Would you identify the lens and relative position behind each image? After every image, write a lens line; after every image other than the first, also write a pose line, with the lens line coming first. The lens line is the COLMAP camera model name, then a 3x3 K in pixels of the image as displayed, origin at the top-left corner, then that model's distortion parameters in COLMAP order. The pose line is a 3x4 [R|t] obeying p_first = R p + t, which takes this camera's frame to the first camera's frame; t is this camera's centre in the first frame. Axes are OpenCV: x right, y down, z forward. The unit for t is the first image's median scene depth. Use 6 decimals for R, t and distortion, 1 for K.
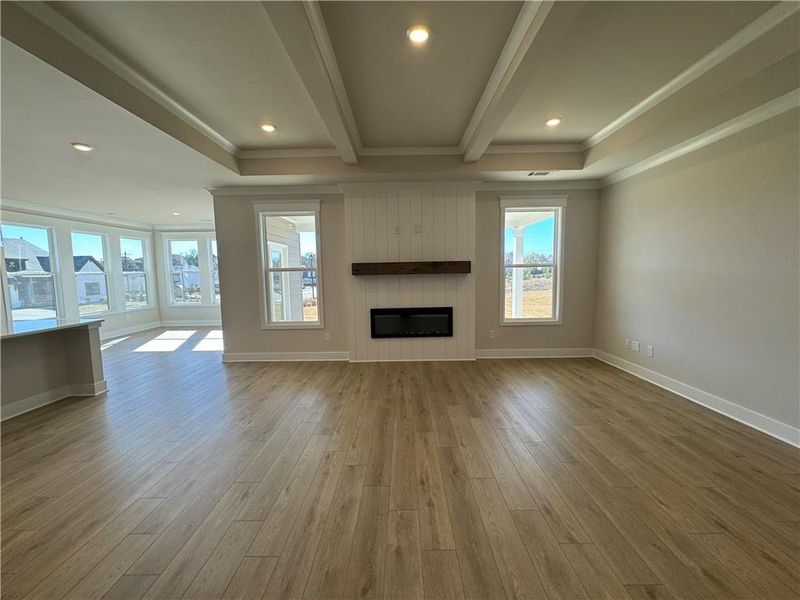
lens RADIAL K [[320.9, 0, 397.8], [0, 320.9, 300.9], [0, 0, 1]] dist [-0.003368, -0.000183]
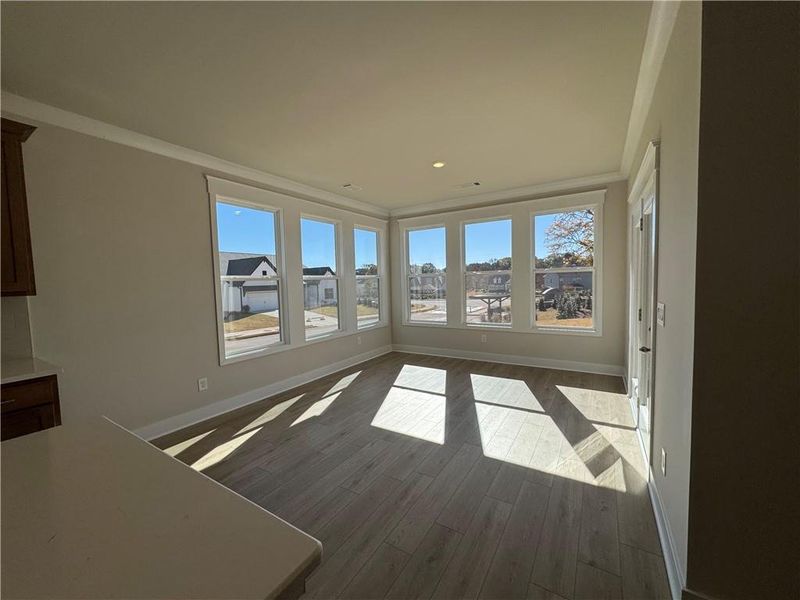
lens RADIAL K [[320.9, 0, 398.6], [0, 320.9, 299.1], [0, 0, 1]] dist [-0.003368, -0.000183]
pose [[0.852327, 0.022391, -0.522529, -0.637082], [-0.035808, 0.999237, -0.015590, -0.048508], [0.521781, 0.031999, 0.852479, 0.700266]]
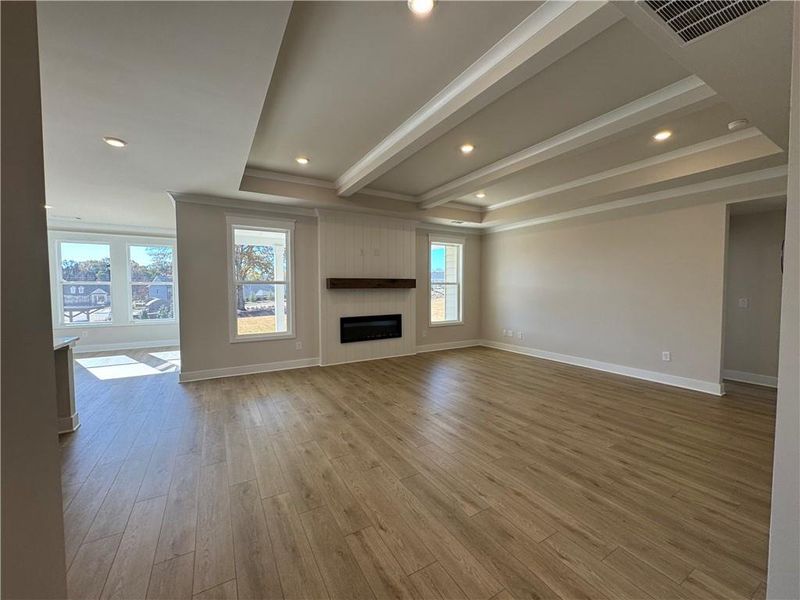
lens RADIAL K [[320.9, 0, 399.2], [0, 320.9, 301.1], [0, 0, 1]] dist [-0.003368, -0.000183]
pose [[0.858752, -0.007544, 0.512336, -0.497319], [0.035200, 0.998398, -0.044299, 0.023415], [-0.511181, 0.056076, 0.857642, -0.107097]]
